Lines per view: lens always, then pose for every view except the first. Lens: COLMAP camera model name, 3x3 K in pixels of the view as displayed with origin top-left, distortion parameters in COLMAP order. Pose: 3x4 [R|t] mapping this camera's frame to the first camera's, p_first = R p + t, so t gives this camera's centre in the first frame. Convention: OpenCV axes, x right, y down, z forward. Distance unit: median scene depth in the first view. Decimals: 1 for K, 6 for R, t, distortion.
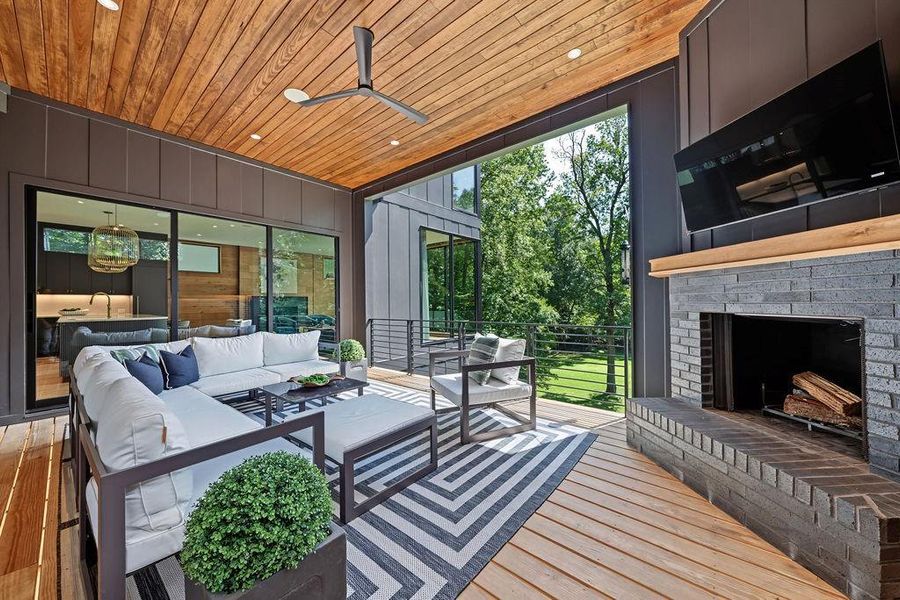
lens RADIAL K [[315.0, 0, 450.3], [0, 315.0, 302.6], [0, 0, 1]] dist [0.000521, -0.000328]
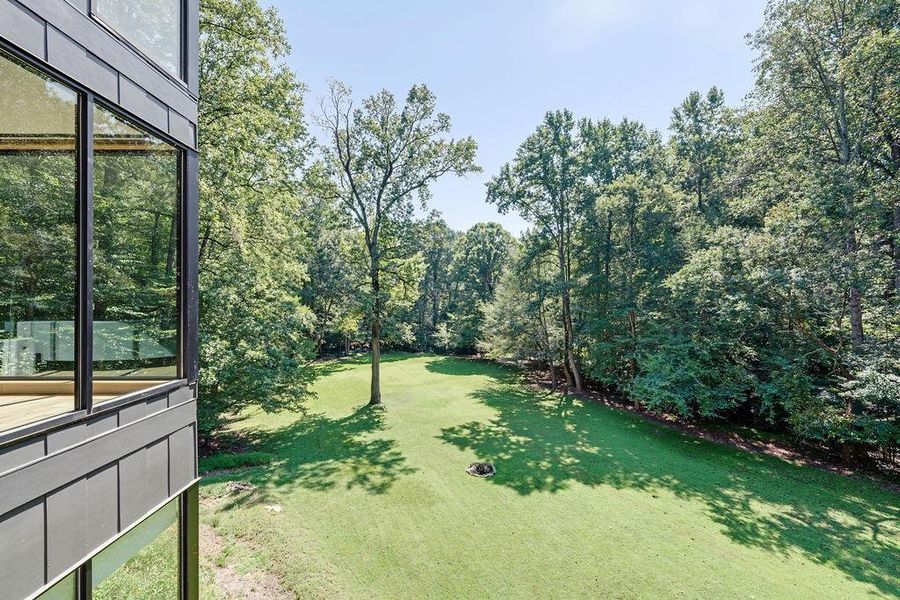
lens RADIAL K [[354.6, 0, 449.6], [0, 354.6, 301.8], [0, 0, 1]] dist [-0.000867, -0.000998]
pose [[0.761761, 0.011295, 0.647760, 0.010930], [-0.011263, 0.999928, -0.004190, -0.000012], [-0.647760, -0.004103, 0.761833, 0.088666]]
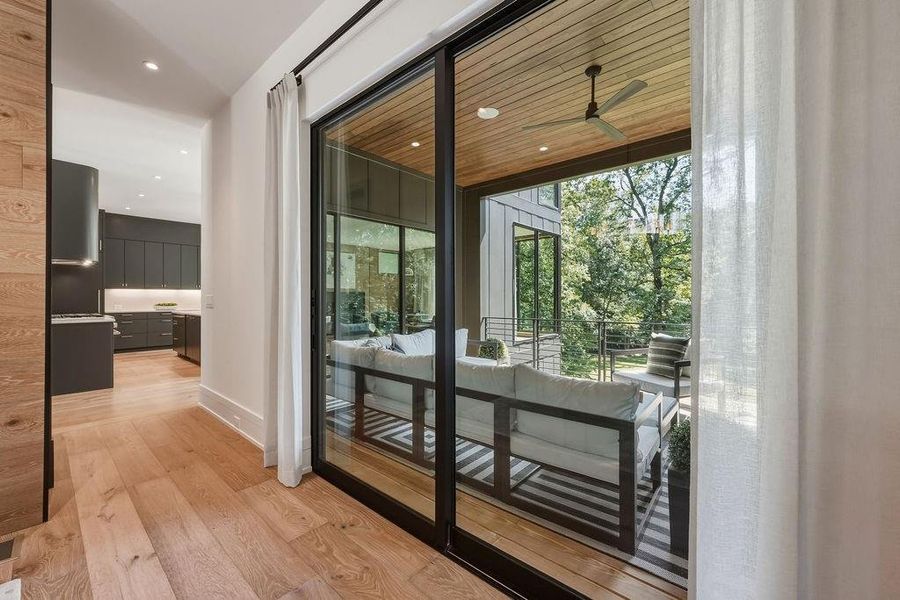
lens RADIAL K [[354.6, 0, 455.7], [0, 354.6, 298.1], [0, 0, 1]] dist [-0.000867, -0.000998]
pose [[0.999642, 0.009834, -0.024880, -0.039606], [-0.009819, 0.999952, 0.000697, -0.001070], [0.024886, -0.000452, 0.999690, -0.016441]]
